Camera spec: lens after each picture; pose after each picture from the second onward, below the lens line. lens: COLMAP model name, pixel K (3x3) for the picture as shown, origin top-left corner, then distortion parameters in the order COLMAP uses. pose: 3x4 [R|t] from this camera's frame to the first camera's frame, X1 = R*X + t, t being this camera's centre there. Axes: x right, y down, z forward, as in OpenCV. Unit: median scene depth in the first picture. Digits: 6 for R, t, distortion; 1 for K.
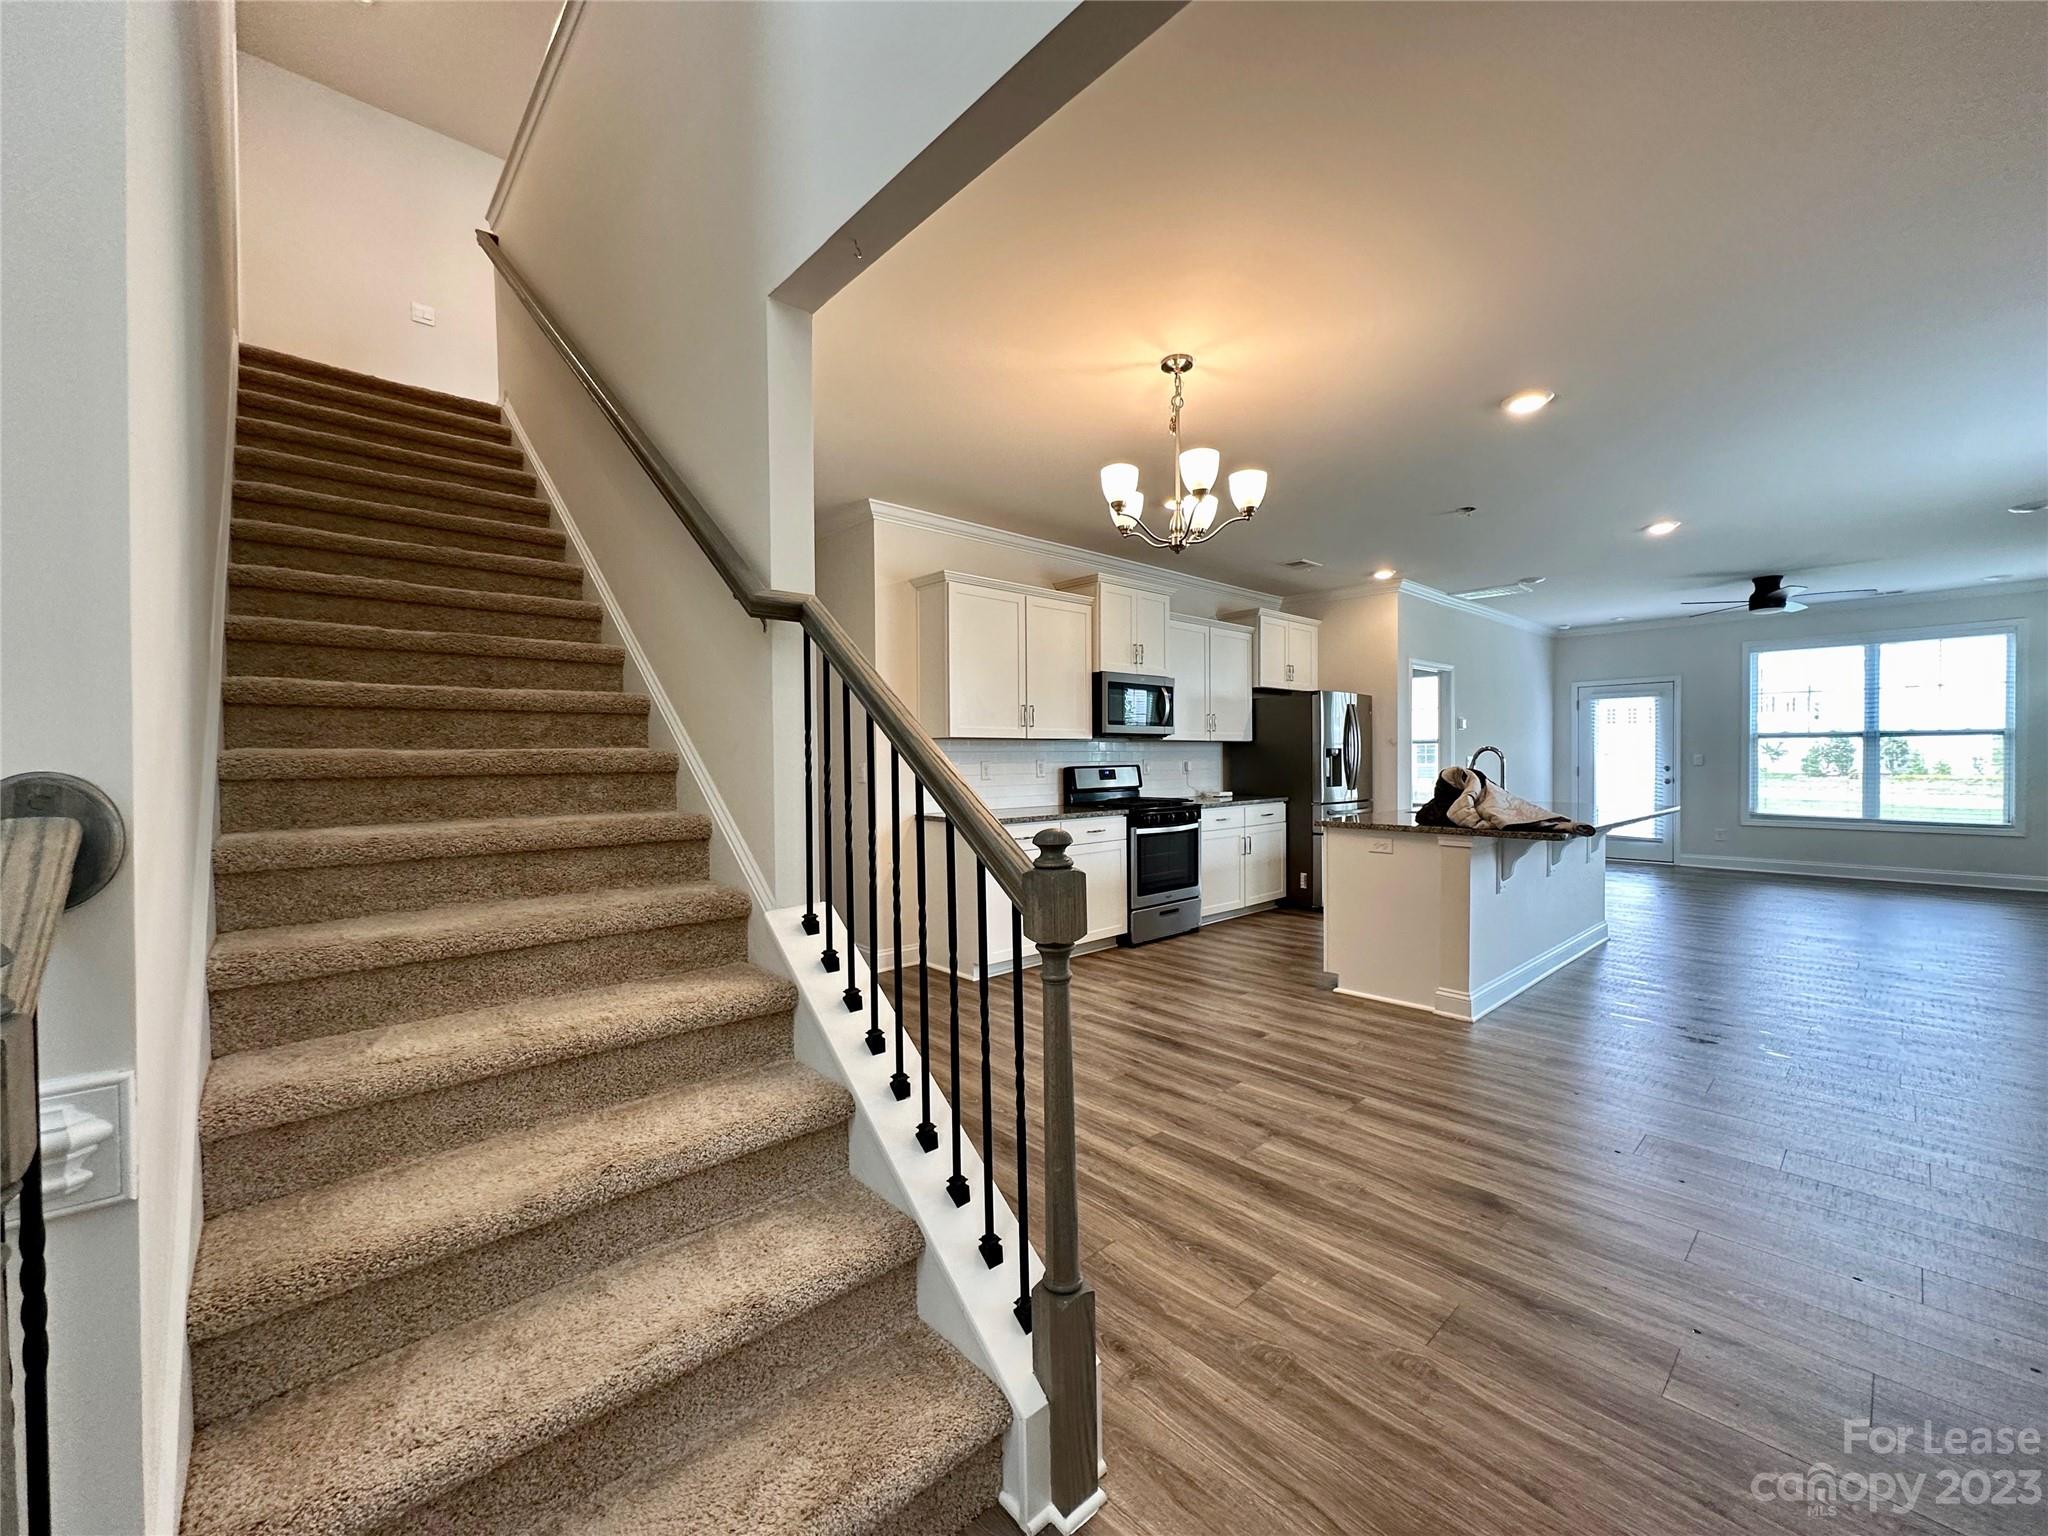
lens RADIAL K [[824.7, 0, 1024.0], [0, 824.7, 768.0], [0, 0, 1]] dist [0.001637, 0.000306]
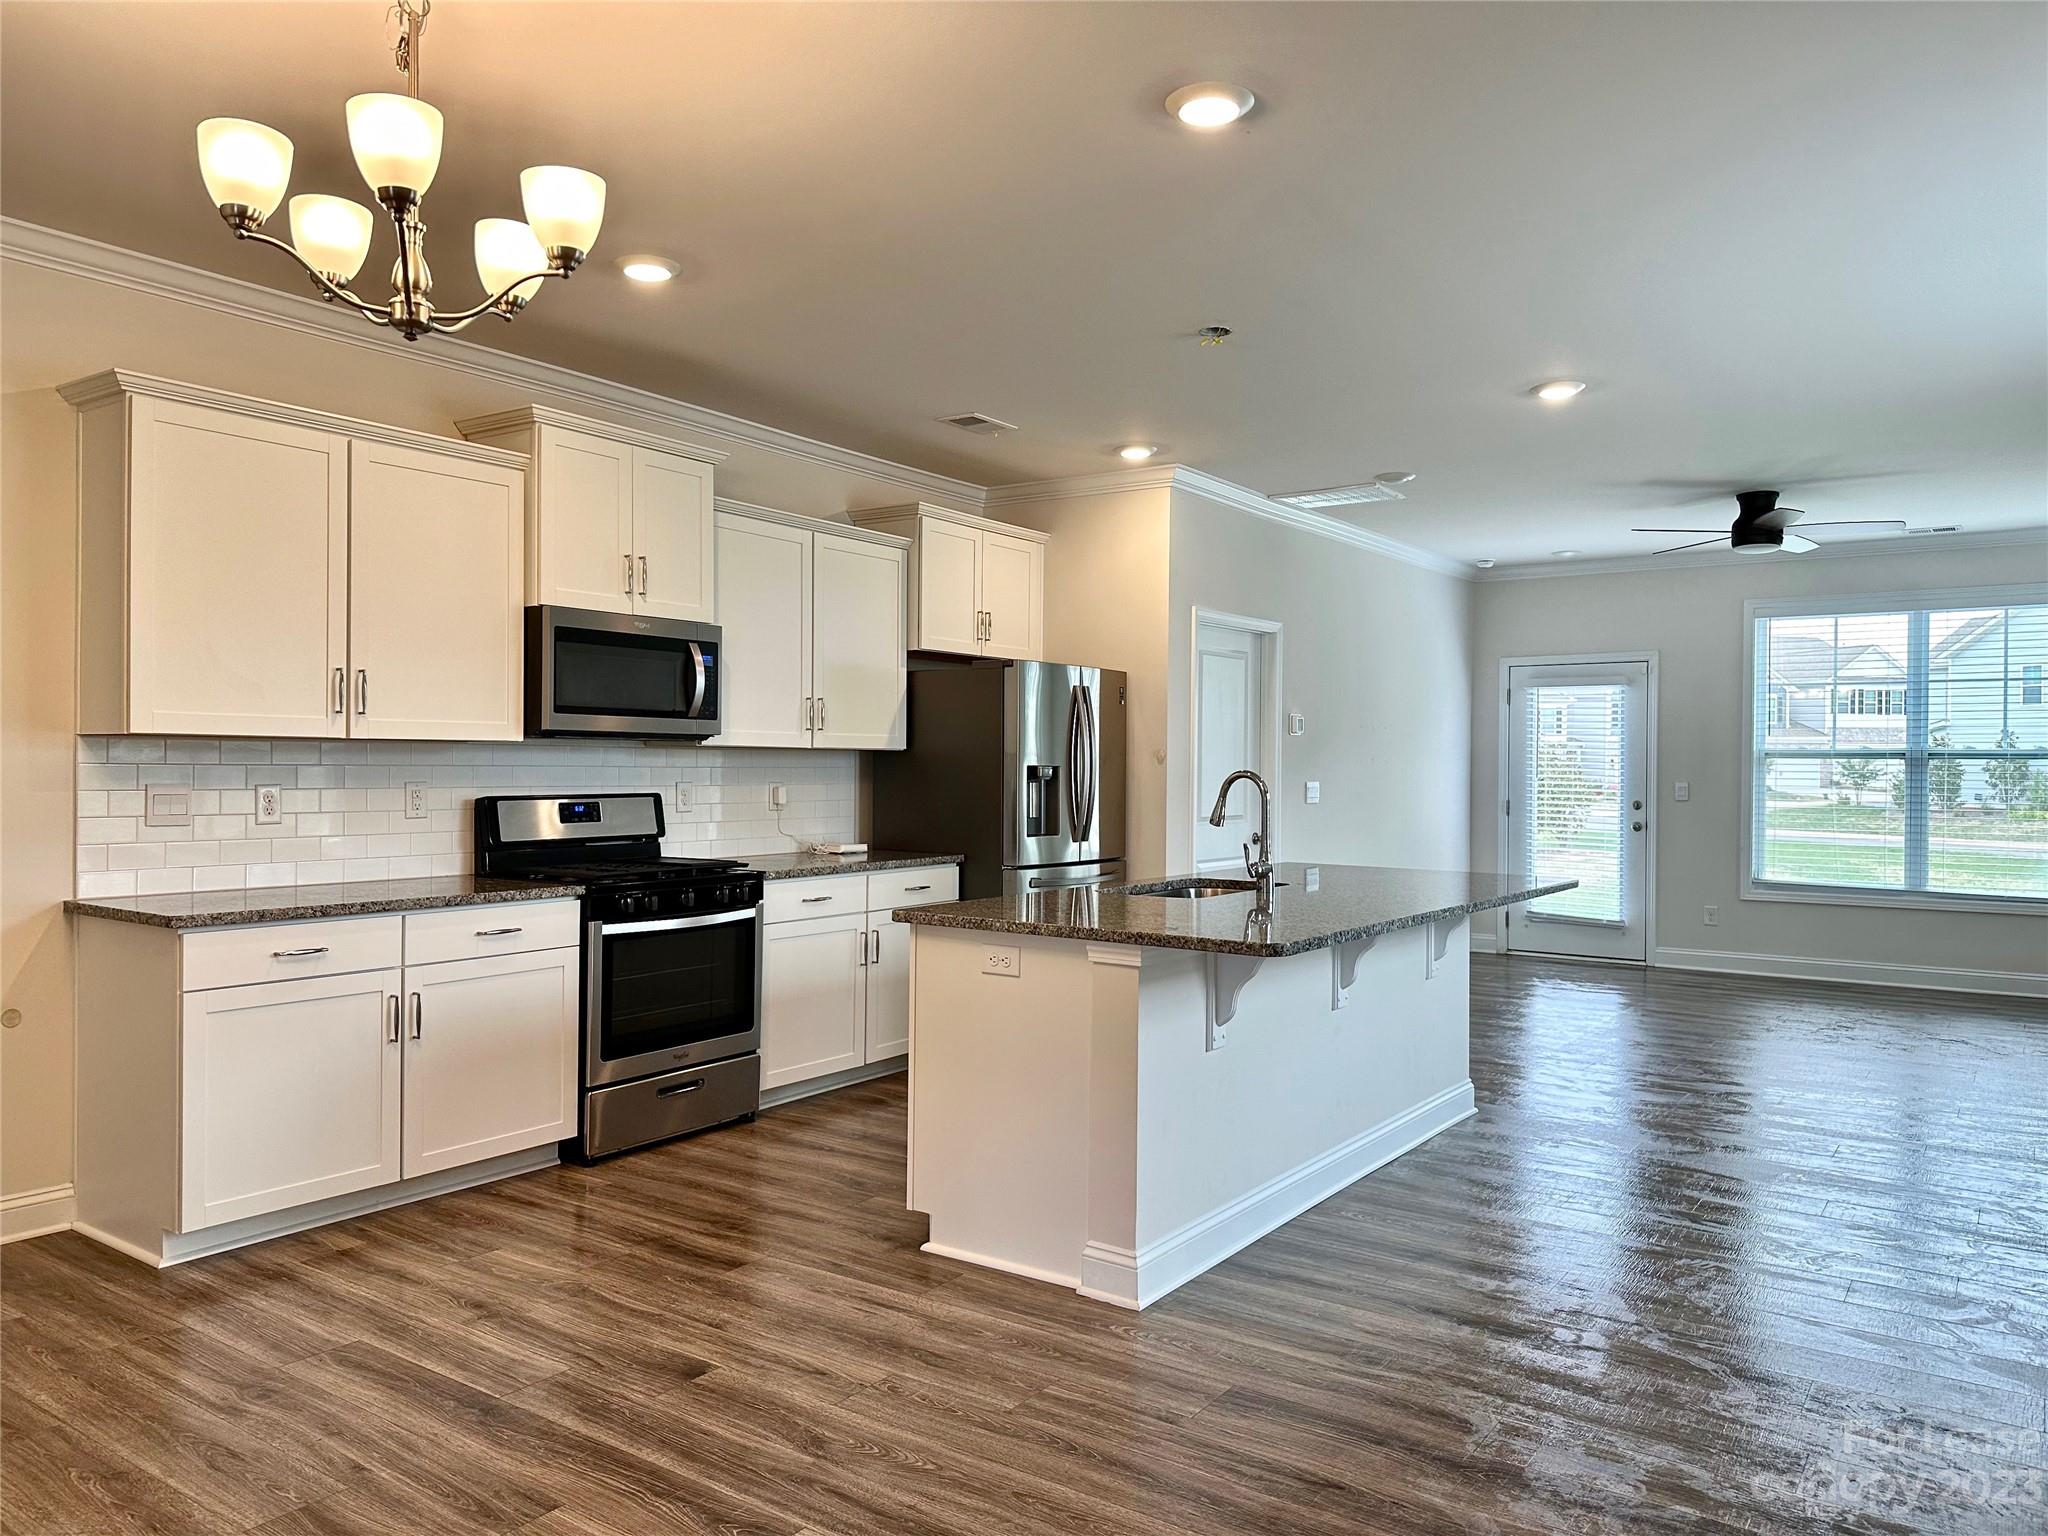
lens RADIAL K [[1435.7, 0, 1024.0], [0, 1435.7, 768.0], [0, 0, 1]] dist [0.124011, -0.202363]
pose [[0.977633, 0.014526, 0.209815, 0.179600], [-0.011859, 0.999832, -0.013964, -0.010145], [-0.209983, 0.011164, 0.977641, 0.080745]]
